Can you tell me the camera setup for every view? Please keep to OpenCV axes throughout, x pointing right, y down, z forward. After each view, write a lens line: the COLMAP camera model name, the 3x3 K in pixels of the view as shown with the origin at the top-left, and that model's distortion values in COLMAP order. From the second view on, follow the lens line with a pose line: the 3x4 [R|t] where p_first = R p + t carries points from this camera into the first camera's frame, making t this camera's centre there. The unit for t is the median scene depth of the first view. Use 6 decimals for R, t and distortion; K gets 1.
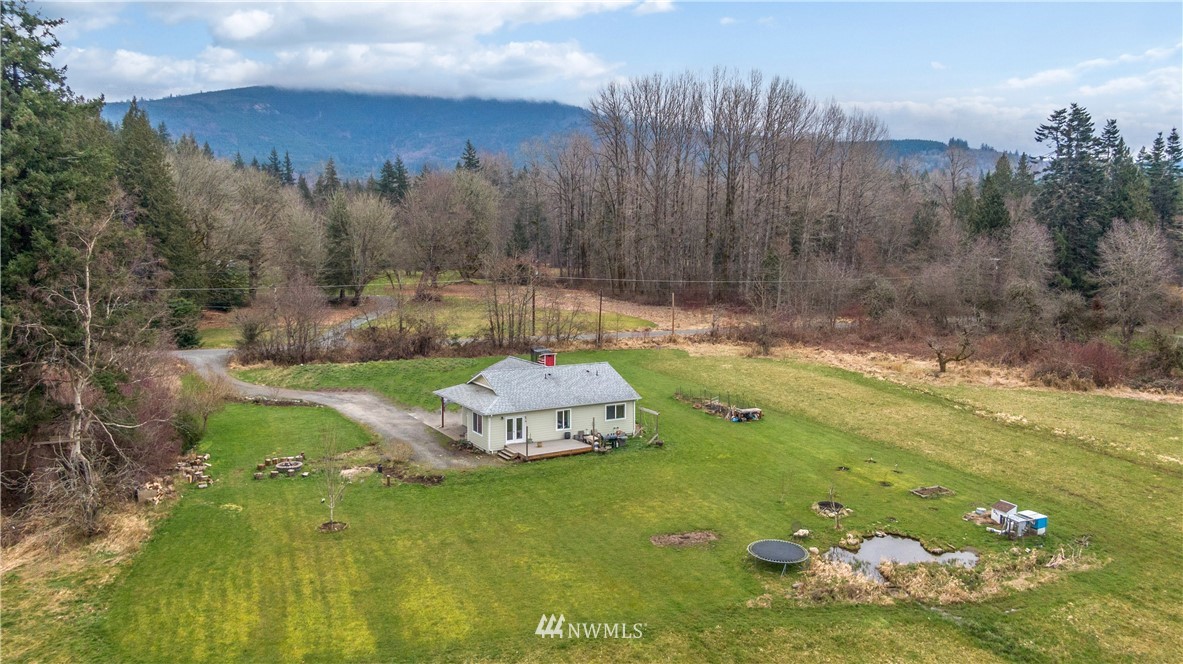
lens RADIAL K [[843.4, 0, 597.1], [0, 843.4, 333.9], [0, 0, 1]] dist [0.046882, -0.066101]
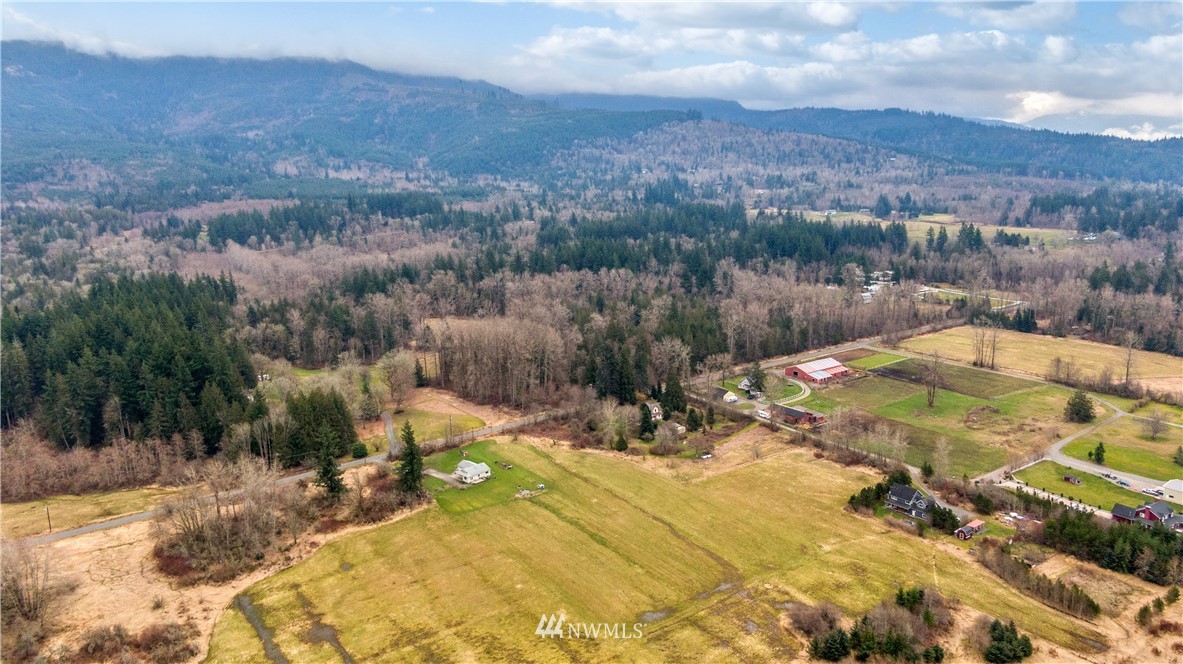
lens RADIAL K [[843.4, 0, 593.1], [0, 843.4, 330.4], [0, 0, 1]] dist [0.046882, -0.066101]
pose [[0.968993, -0.080679, 0.233544, -0.573465], [0.059580, 0.993593, 0.096038, -1.456713], [-0.239796, -0.079145, 0.967592, -4.950875]]
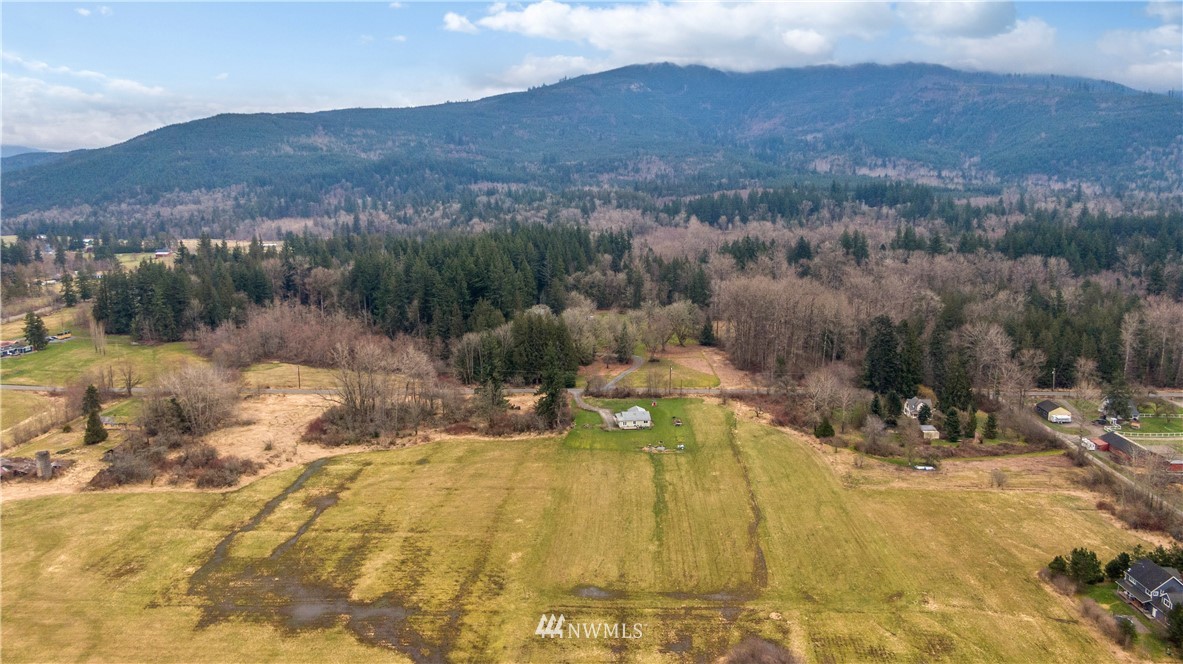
lens RADIAL K [[843.4, 0, 590.7], [0, 843.4, 325.2], [0, 0, 1]] dist [0.046882, -0.066101]
pose [[0.909799, 0.058387, -0.410921, 1.871915], [-0.034926, 0.997314, 0.064378, -0.851026], [0.413576, -0.044219, 0.909395, -3.966966]]
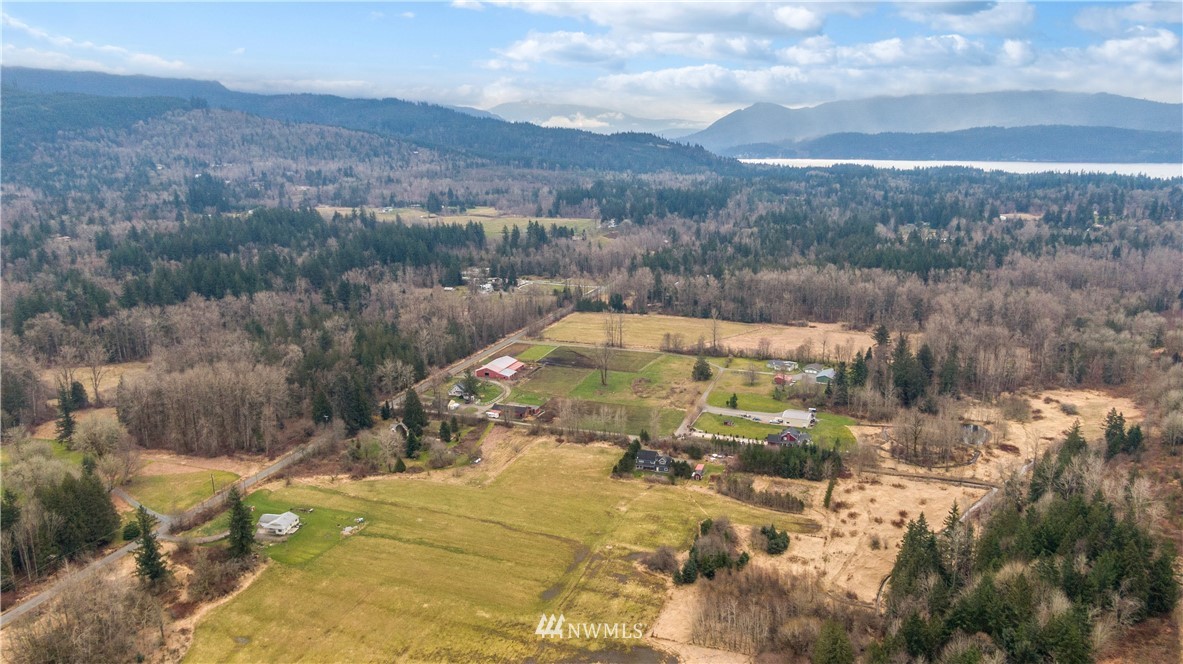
lens RADIAL K [[843.4, 0, 594.0], [0, 843.4, 334.2], [0, 0, 1]] dist [0.046882, -0.066101]
pose [[0.671829, -0.197945, 0.713767, -2.692540], [0.106851, 0.979451, 0.171053, -2.078730], [-0.732959, -0.038651, 0.679174, -4.769870]]
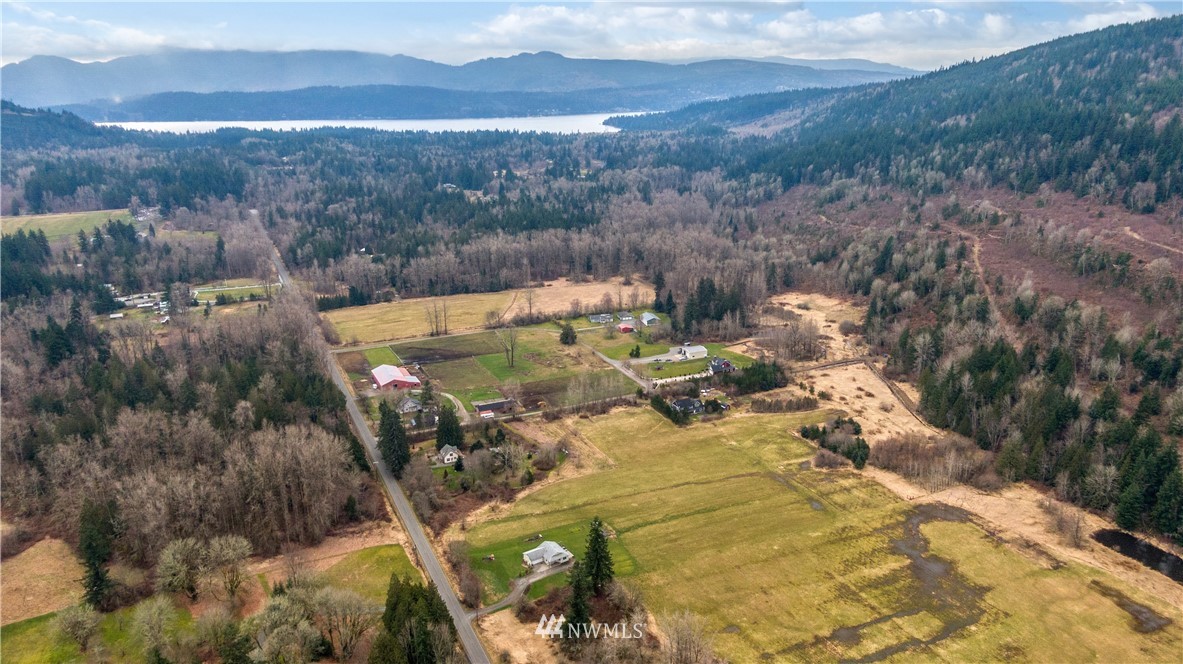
lens RADIAL K [[843.4, 0, 591.9], [0, 843.4, 334.3], [0, 0, 1]] dist [0.046882, -0.066101]
pose [[-0.042008, -0.306497, 0.950944, -5.326379], [0.123433, 0.942901, 0.309357, -3.200988], [-0.991463, 0.130373, -0.001777, 0.582790]]
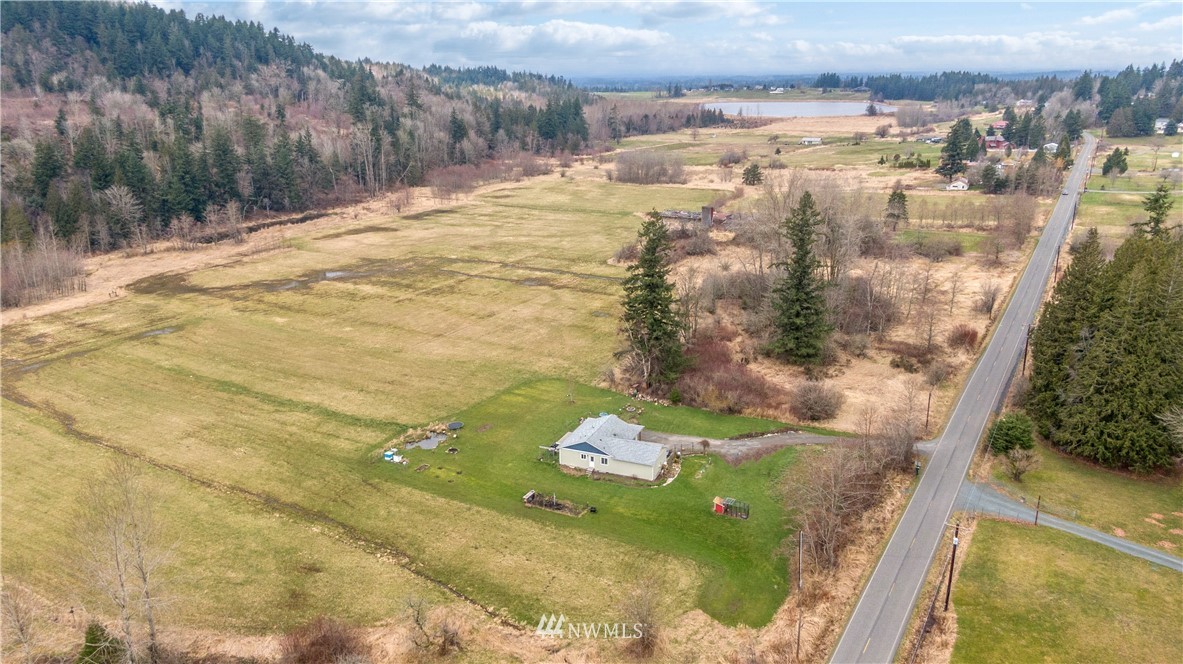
lens RADIAL K [[843.4, 0, 590.7], [0, 843.4, 329.7], [0, 0, 1]] dist [0.046882, -0.066101]
pose [[-0.806061, 0.183578, -0.562641, 1.130285], [-0.049985, 0.926162, 0.373798, -1.000973], [0.589718, 0.329428, -0.737367, 2.561634]]
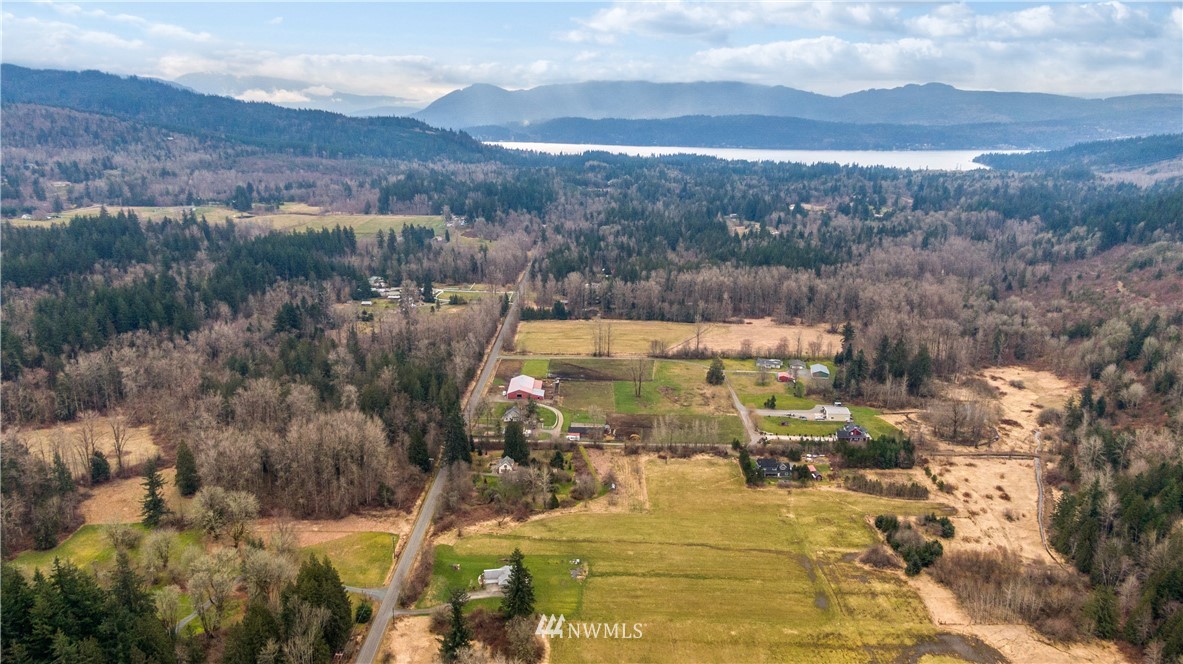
lens RADIAL K [[843.4, 0, 593.3], [0, 843.4, 328.2], [0, 0, 1]] dist [0.046882, -0.066101]
pose [[0.387022, -0.246021, 0.888644, -4.823318], [0.101573, 0.969258, 0.224102, -2.955860], [-0.916459, 0.003530, 0.400114, -1.944578]]
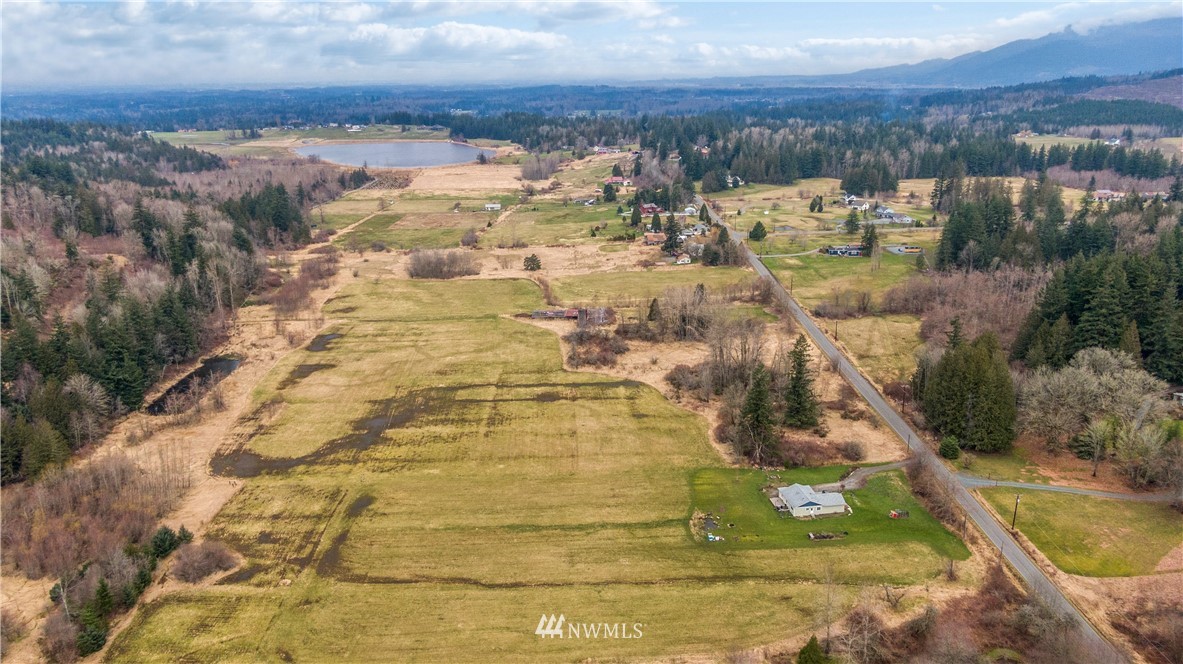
lens RADIAL K [[843.4, 0, 593.4], [0, 843.4, 332.5], [0, 0, 1]] dist [0.046882, -0.066101]
pose [[-0.369664, 0.280795, -0.885722, 3.731147], [-0.083224, 0.939407, 0.332549, -1.962506], [0.925431, 0.196645, -0.323896, 1.290847]]
